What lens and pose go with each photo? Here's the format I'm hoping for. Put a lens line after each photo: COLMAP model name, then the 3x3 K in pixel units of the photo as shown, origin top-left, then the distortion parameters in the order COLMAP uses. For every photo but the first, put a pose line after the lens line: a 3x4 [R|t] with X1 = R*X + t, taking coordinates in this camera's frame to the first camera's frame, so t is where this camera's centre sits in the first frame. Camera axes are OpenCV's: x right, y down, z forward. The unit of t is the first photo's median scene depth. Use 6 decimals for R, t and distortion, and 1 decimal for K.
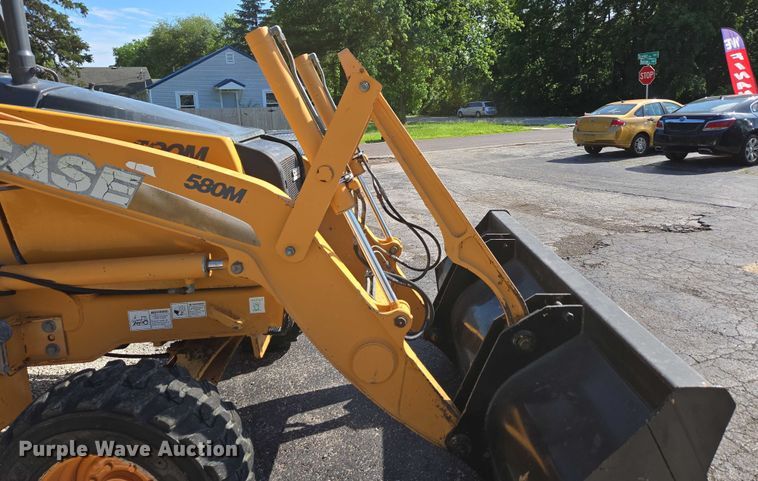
lens RADIAL K [[514.6, 0, 383.0], [0, 514.6, 192.3], [0, 0, 1]] dist [0.081507, -0.066085]
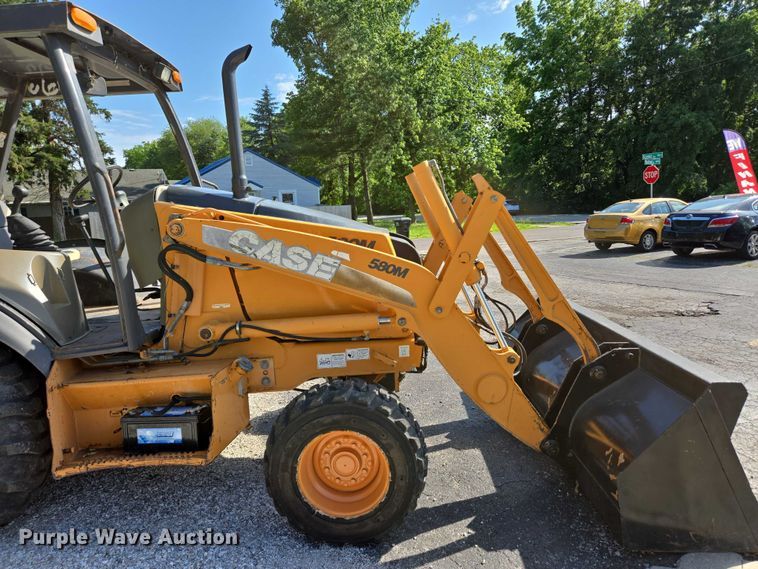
lens RADIAL K [[511.4, 0, 379.0], [0, 511.4, 284.5], [0, 0, 1]] dist [0.073208, -0.059094]
pose [[0.999929, -0.003860, -0.011230, -0.033847], [0.003736, 0.999932, -0.011033, 0.005609], [0.011272, 0.010991, 0.999876, -0.047144]]
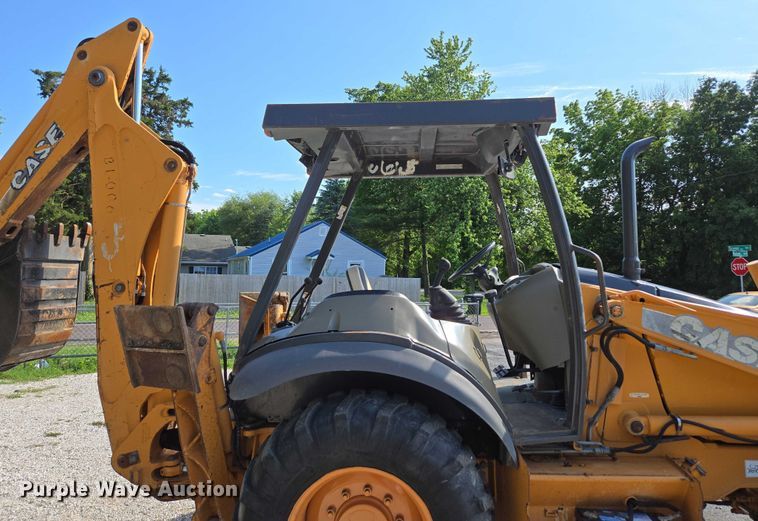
lens RADIAL K [[507.7, 0, 379.3], [0, 507.7, 241.2], [0, 0, 1]] dist [0.079022, -0.068990]
pose [[0.996127, 0.043255, -0.076556, -0.147427], [-0.059975, 0.970912, -0.231804, 0.006241], [0.064302, 0.235497, 0.969745, -0.047393]]
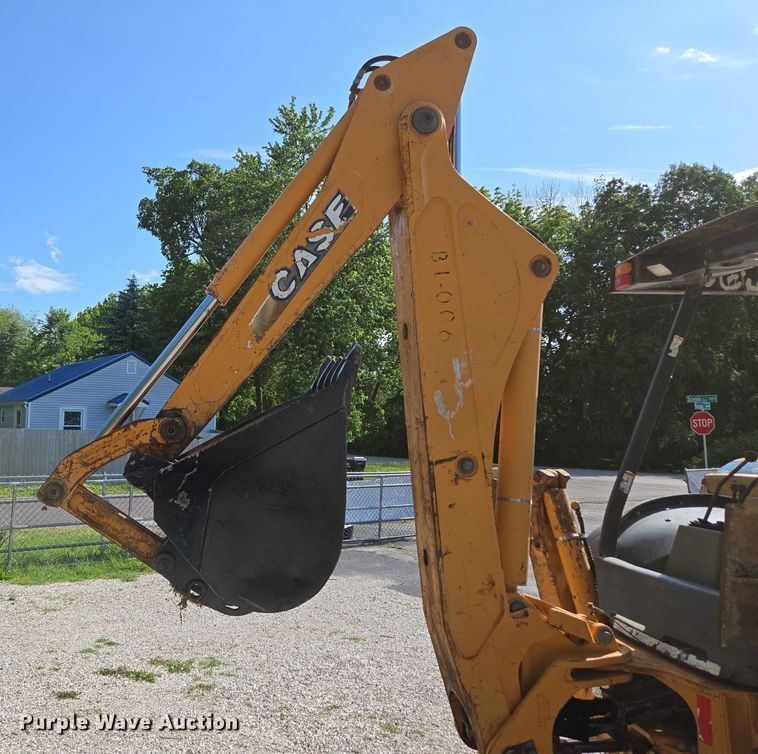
lens RADIAL K [[701.0, 0, 237.5], [0, 701.0, 367.5], [0, 0, 1]] dist [0.081448, -0.064385]
pose [[0.997087, 0.058848, 0.048524, -0.301962], [-0.044396, 0.965084, -0.258150, 0.006679], [-0.062022, 0.255243, 0.964886, -0.022905]]
